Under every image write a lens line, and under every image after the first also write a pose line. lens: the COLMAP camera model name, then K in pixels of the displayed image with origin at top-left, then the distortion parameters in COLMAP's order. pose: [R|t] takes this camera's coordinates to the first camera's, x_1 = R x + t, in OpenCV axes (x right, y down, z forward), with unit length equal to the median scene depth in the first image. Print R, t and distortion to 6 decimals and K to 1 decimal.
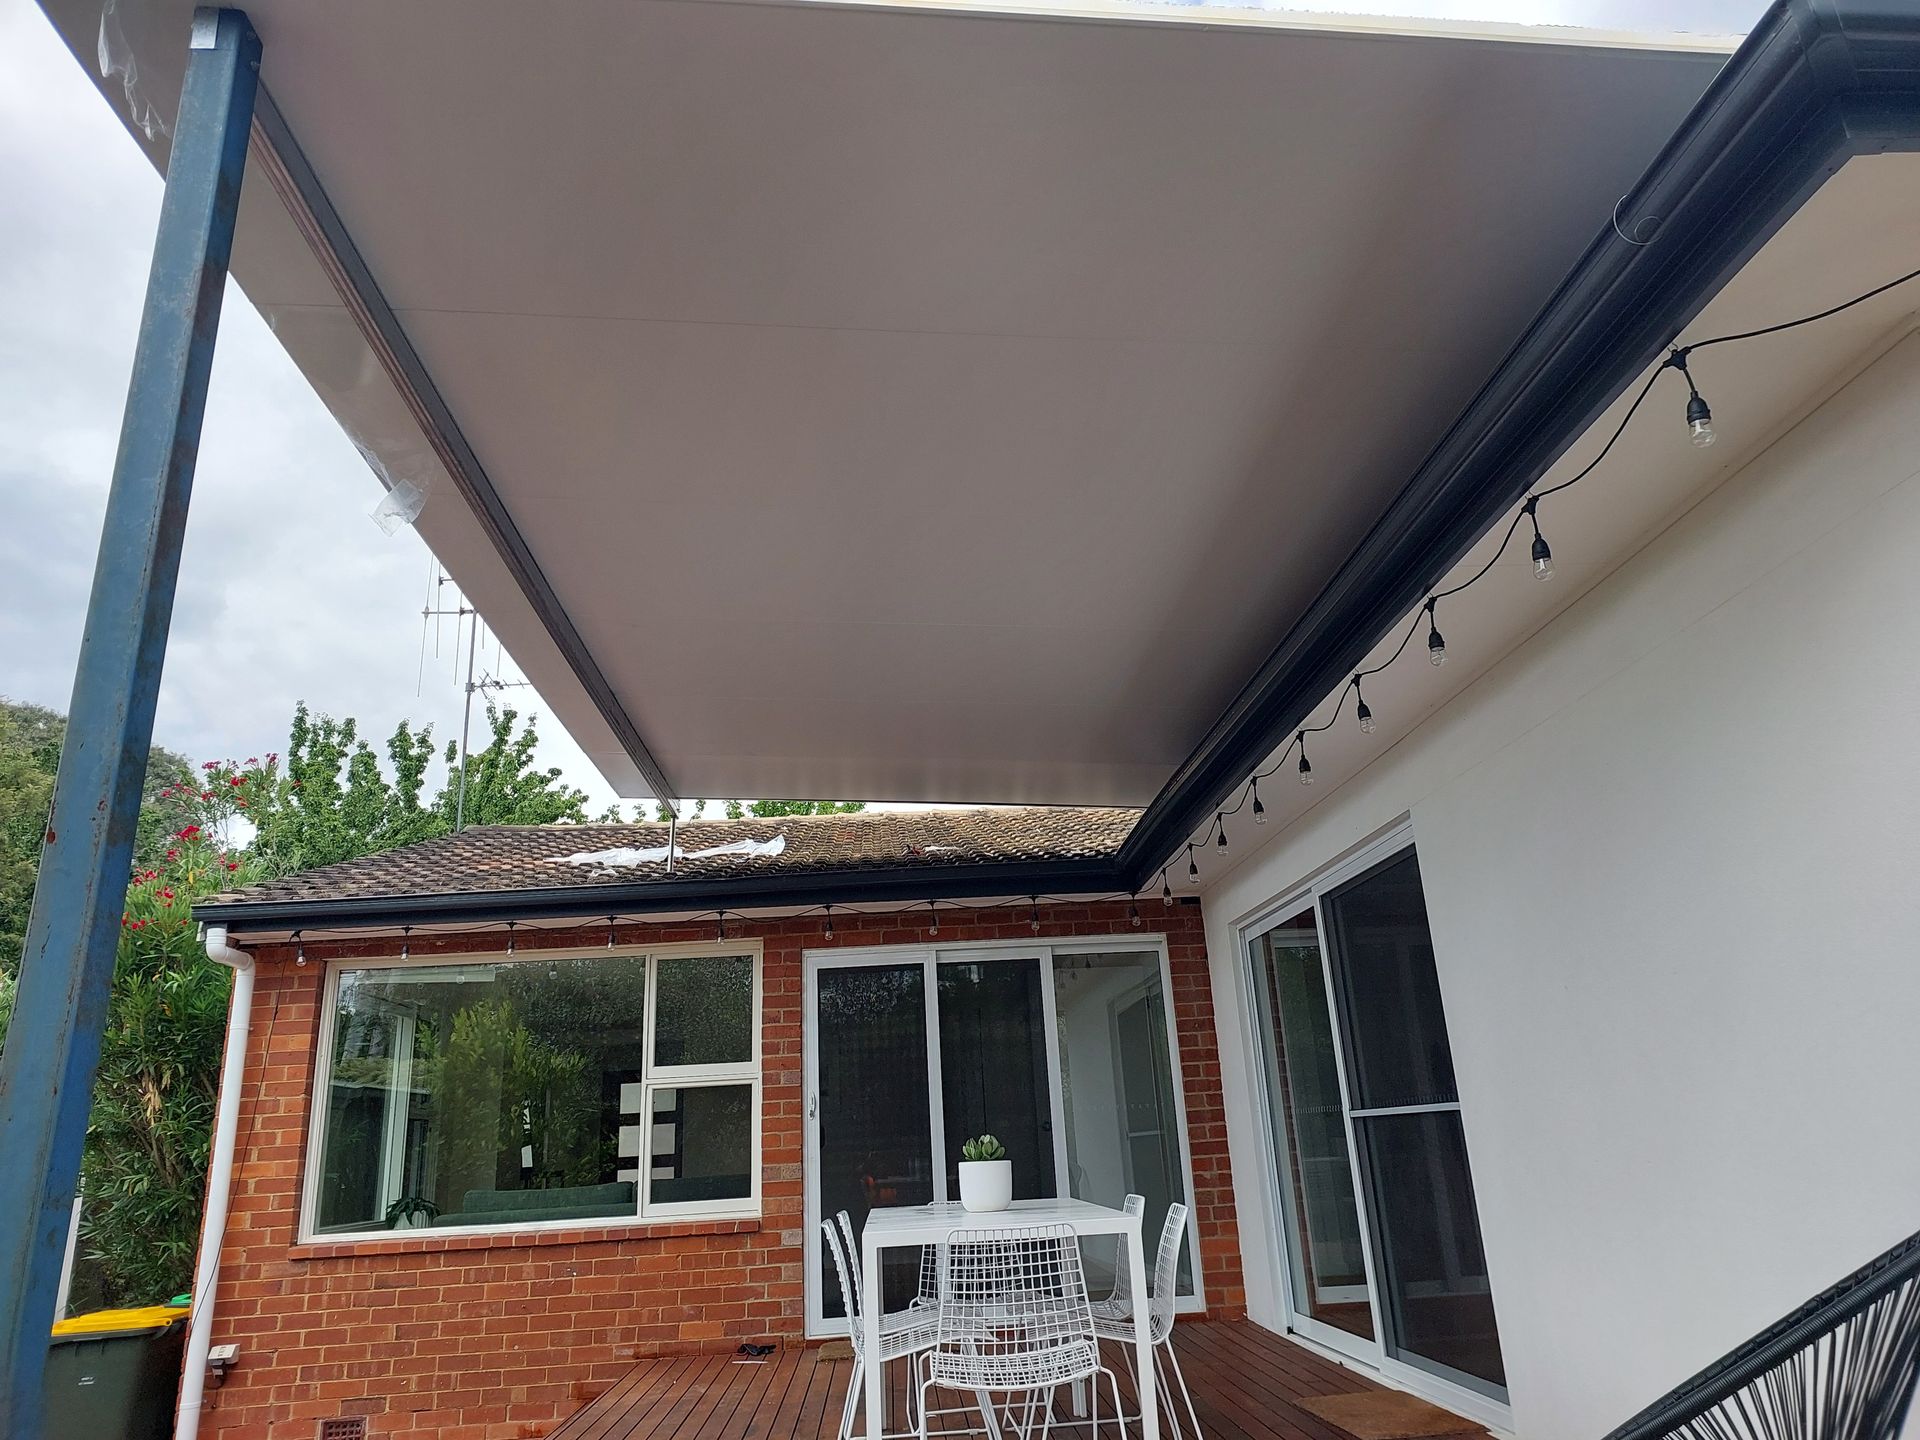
lens RADIAL K [[1291.6, 0, 966.0], [0, 1291.6, 695.2], [0, 0, 1]] dist [0.043735, -0.048007]
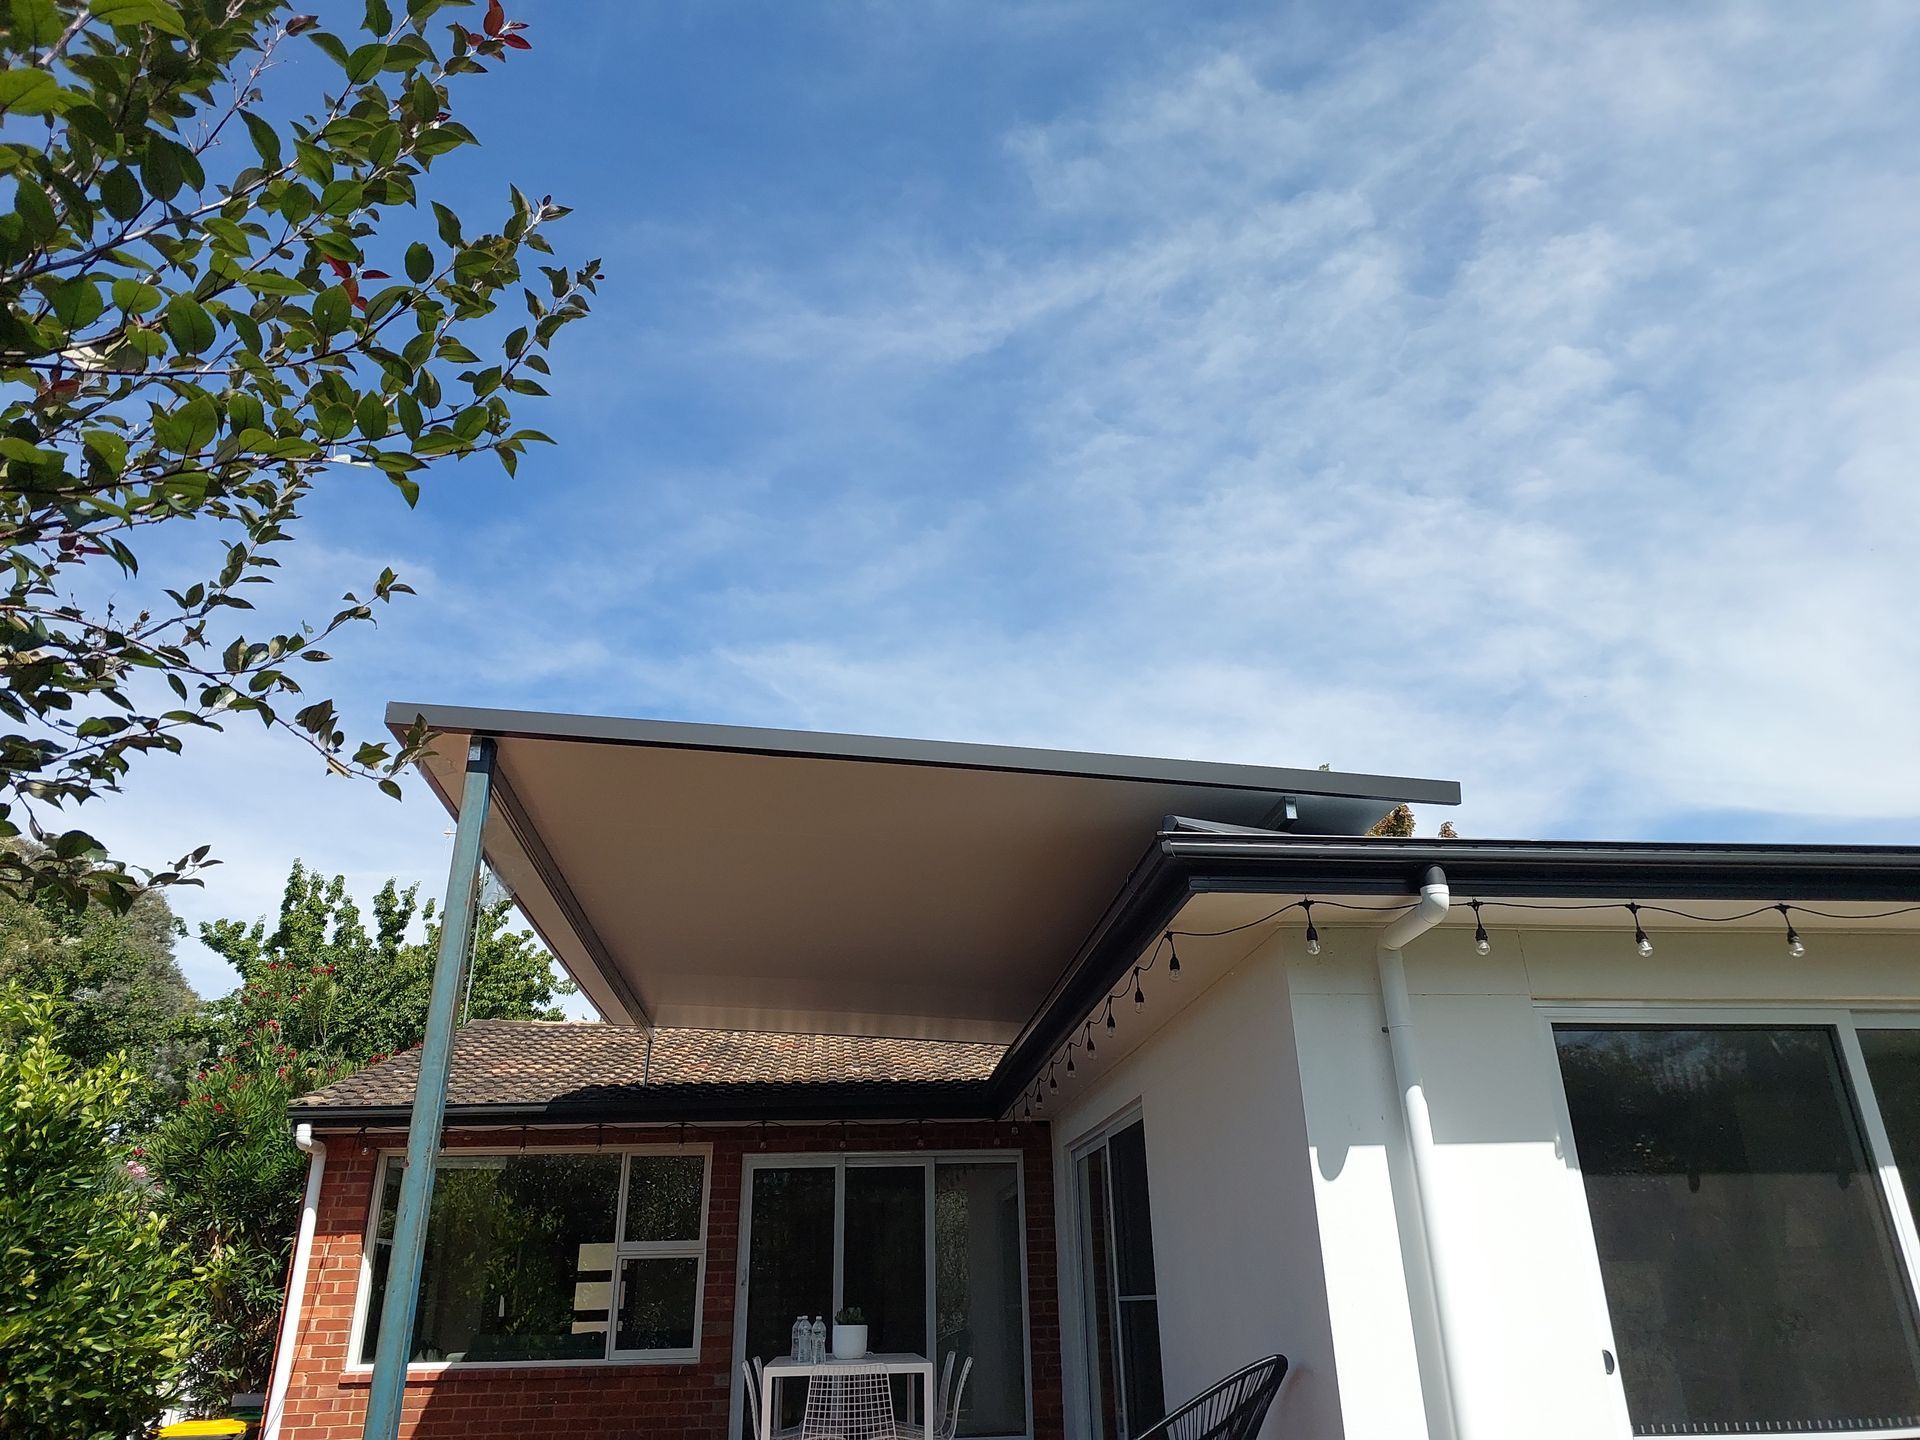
lens RADIAL K [[1291.6, 0, 981.5], [0, 1291.6, 718.4], [0, 0, 1]] dist [0.043735, -0.048007]
pose [[0.998252, 0.049583, 0.032164, 0.051793], [-0.046451, 0.994700, -0.091730, -0.136854], [-0.036542, 0.090076, 0.995264, -0.372498]]
